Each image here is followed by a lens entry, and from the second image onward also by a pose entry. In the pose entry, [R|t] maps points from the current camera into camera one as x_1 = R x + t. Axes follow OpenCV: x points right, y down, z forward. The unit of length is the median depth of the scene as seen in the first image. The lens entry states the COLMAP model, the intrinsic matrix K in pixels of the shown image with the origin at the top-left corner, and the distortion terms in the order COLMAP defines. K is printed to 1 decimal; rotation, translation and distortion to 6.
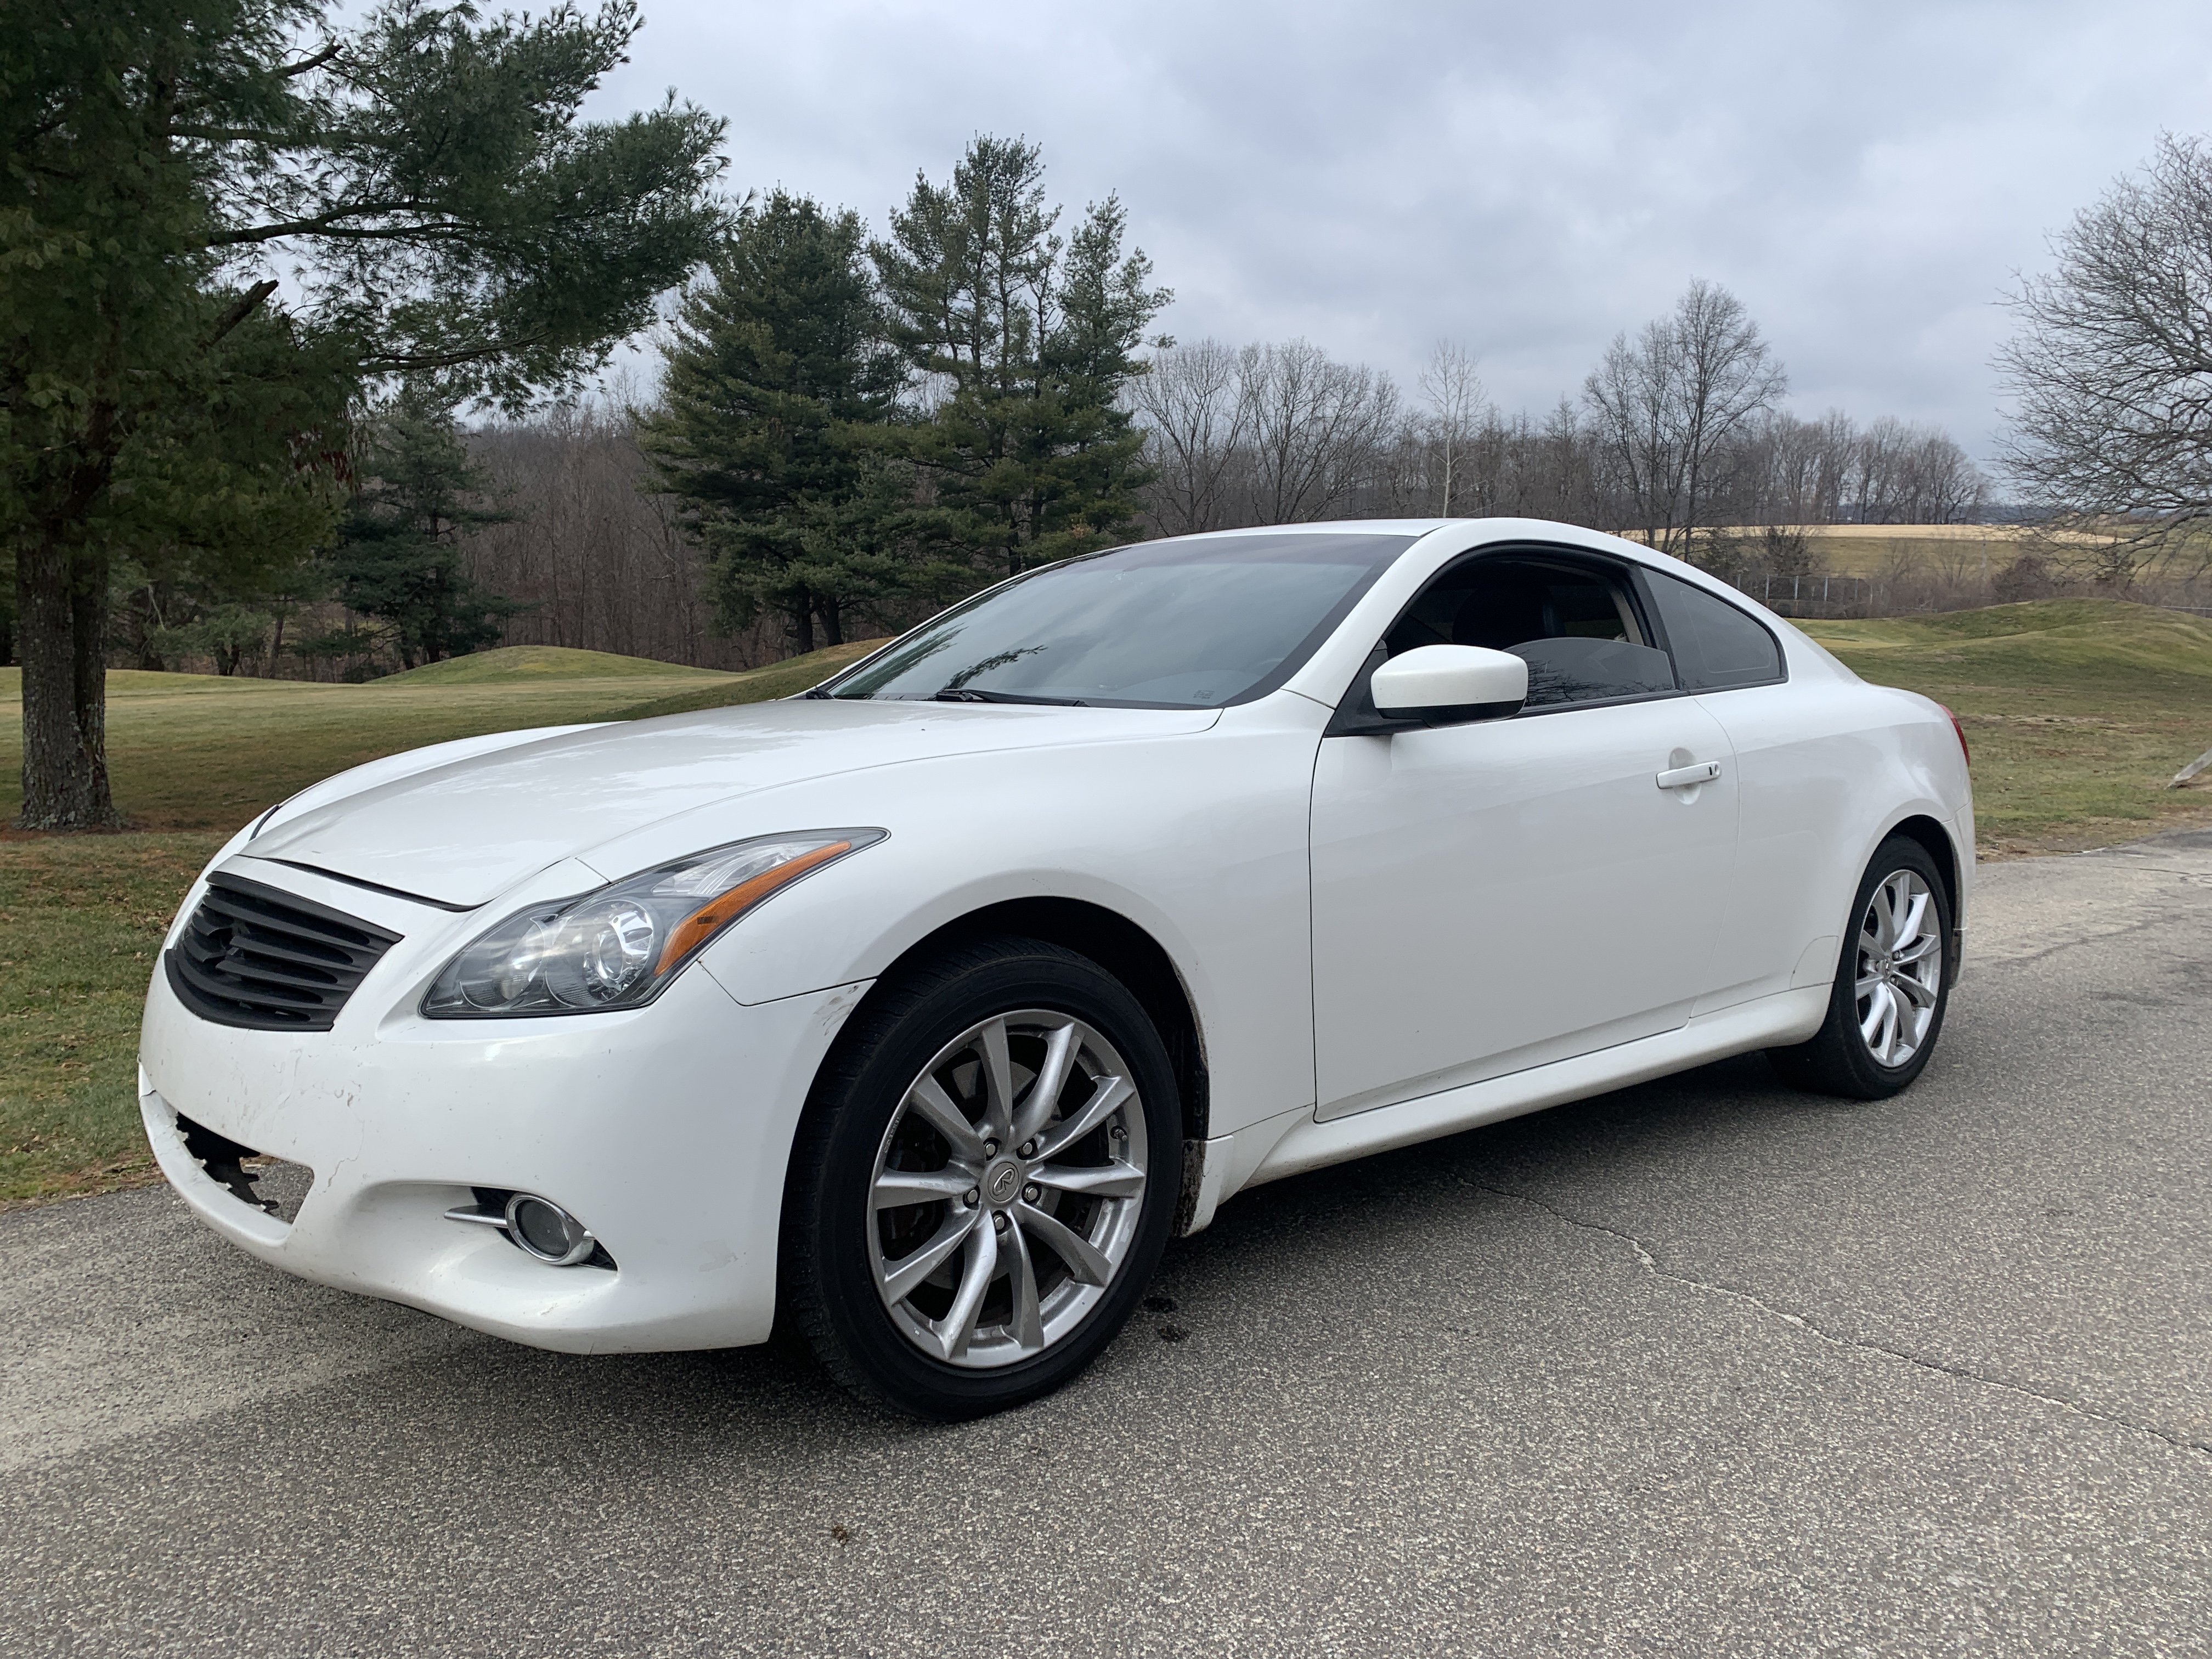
lens RADIAL K [[1685.1, 0, 1106.0], [0, 1685.1, 829.5], [0, 0, 1]] dist [0.009615, 0.003958]
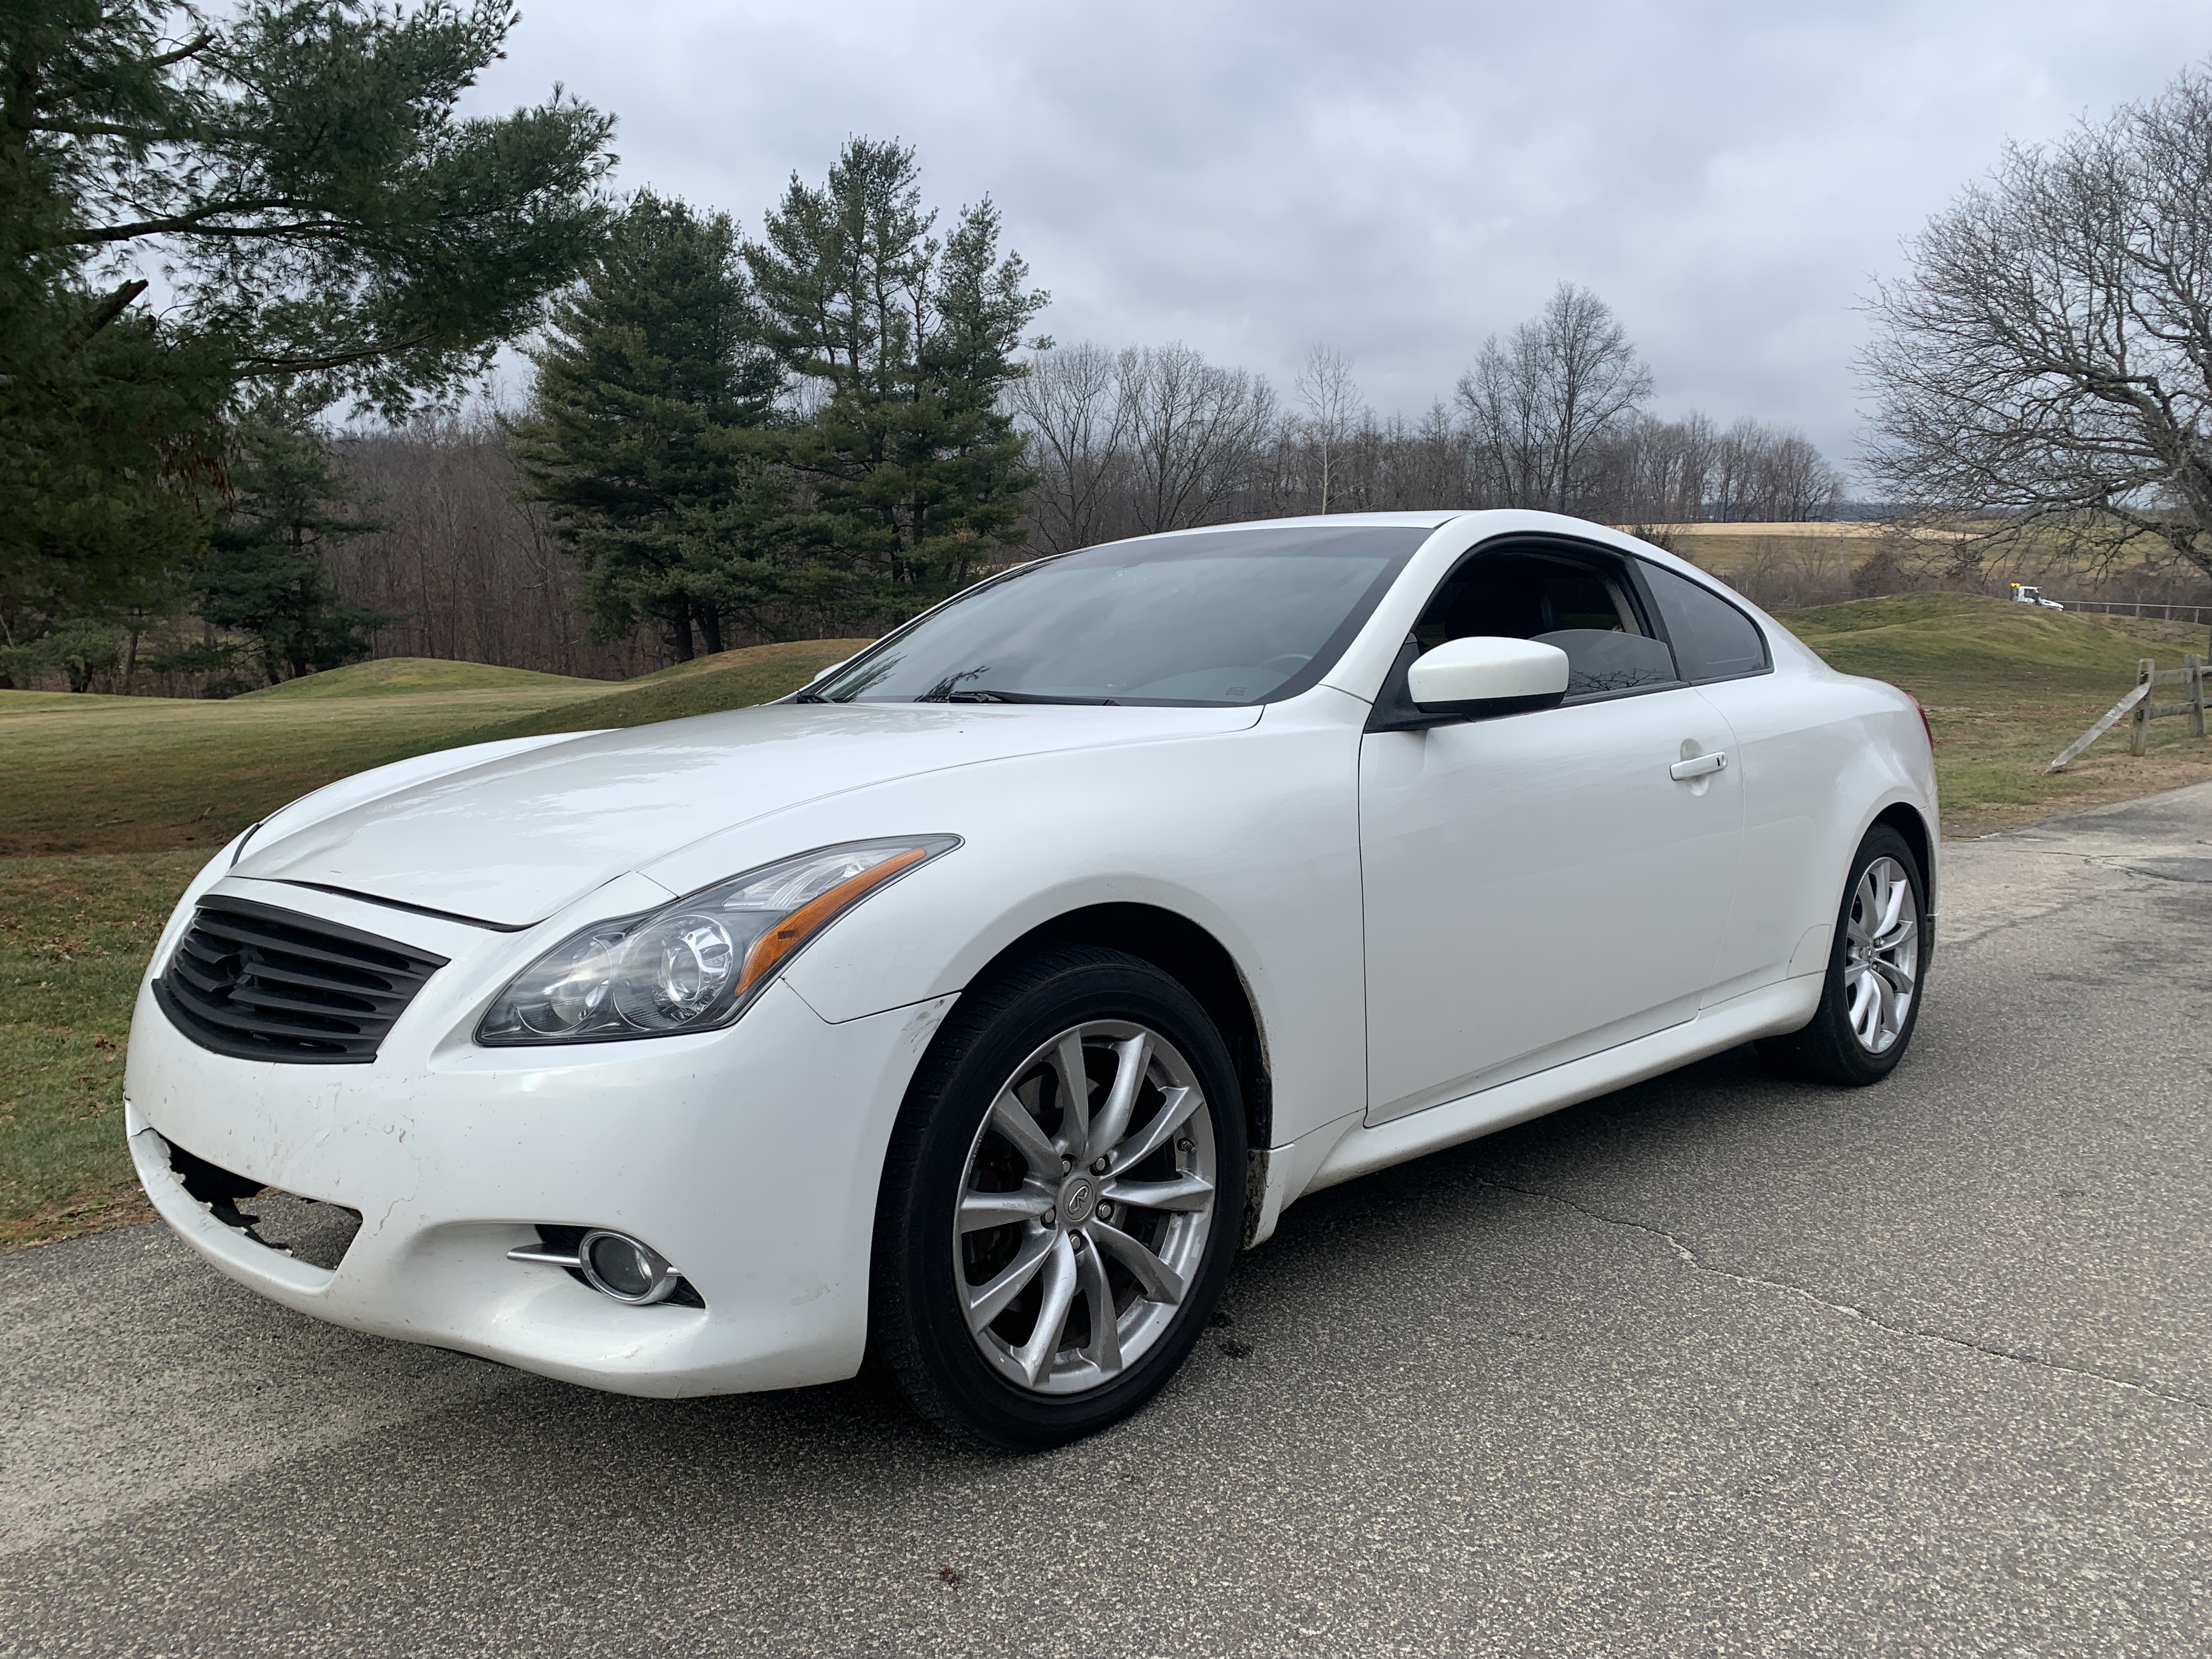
lens RADIAL K [[1684.9, 0, 1094.0], [0, 1684.9, 840.8], [0, 0, 1]] dist [0.007784, 0.005565]
pose [[0.998046, -0.019726, 0.059285, -0.099419], [0.019468, 0.999798, 0.004931, -0.000184], [-0.059370, -0.003767, 0.998229, 0.038260]]
